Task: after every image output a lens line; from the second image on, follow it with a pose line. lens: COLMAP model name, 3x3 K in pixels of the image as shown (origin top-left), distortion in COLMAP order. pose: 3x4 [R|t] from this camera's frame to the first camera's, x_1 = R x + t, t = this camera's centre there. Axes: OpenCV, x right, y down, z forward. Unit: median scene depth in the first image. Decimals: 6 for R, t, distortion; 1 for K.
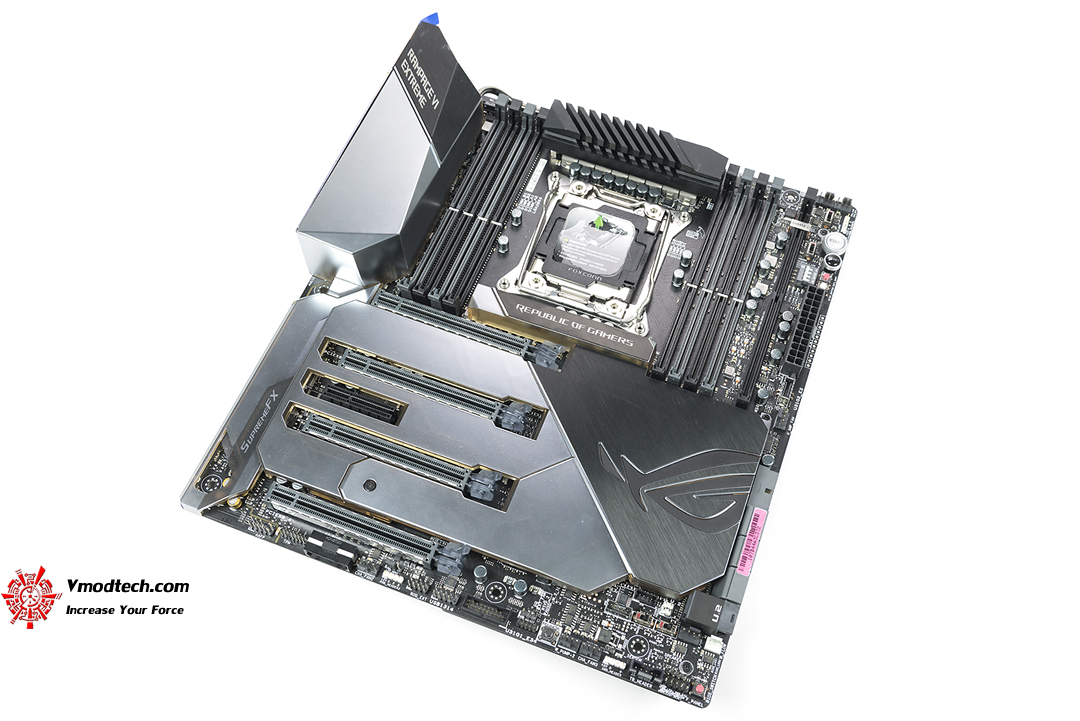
lens RADIAL K [[1079.7, 0, 563.5], [0, 1079.7, 362.7], [0, 0, 1]] dist [0.003662, 0.002445]
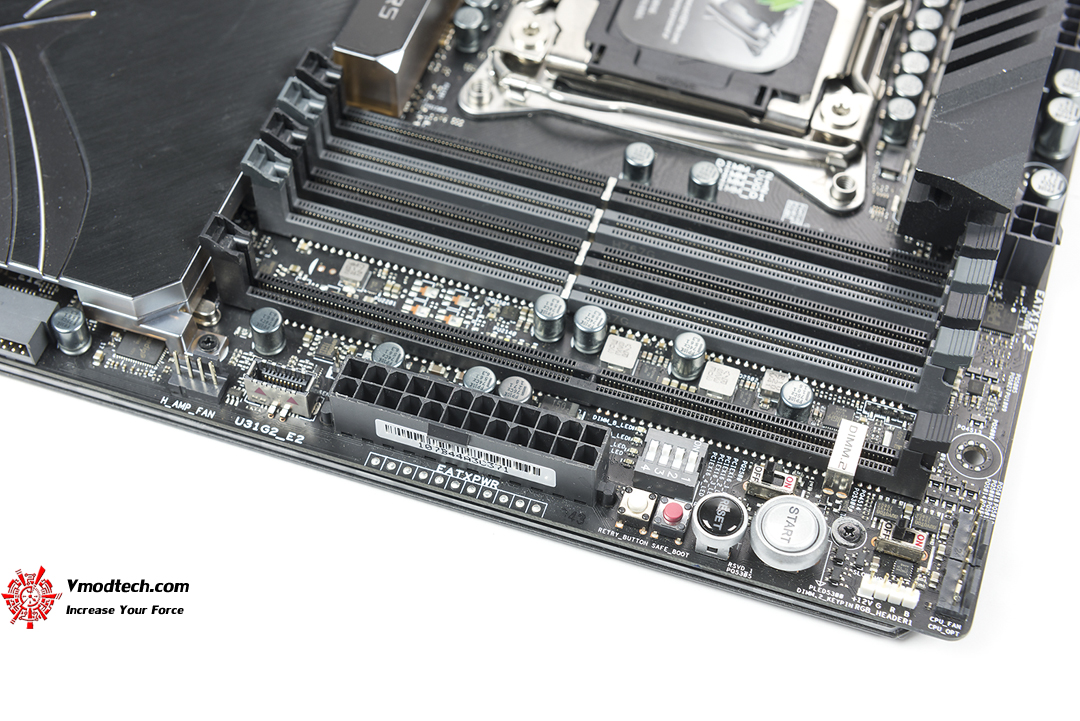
lens RADIAL K [[1881.9, 0, 540.0], [0, 1881.9, 360.5], [0, 0, 1]] dist [0.002612, 0.004031]
pose [[0.039872, 0.813586, -0.580076, 0.570573], [-0.885203, 0.298051, 0.357186, -0.278188], [0.463494, 0.499243, 0.732072, 0.581863]]
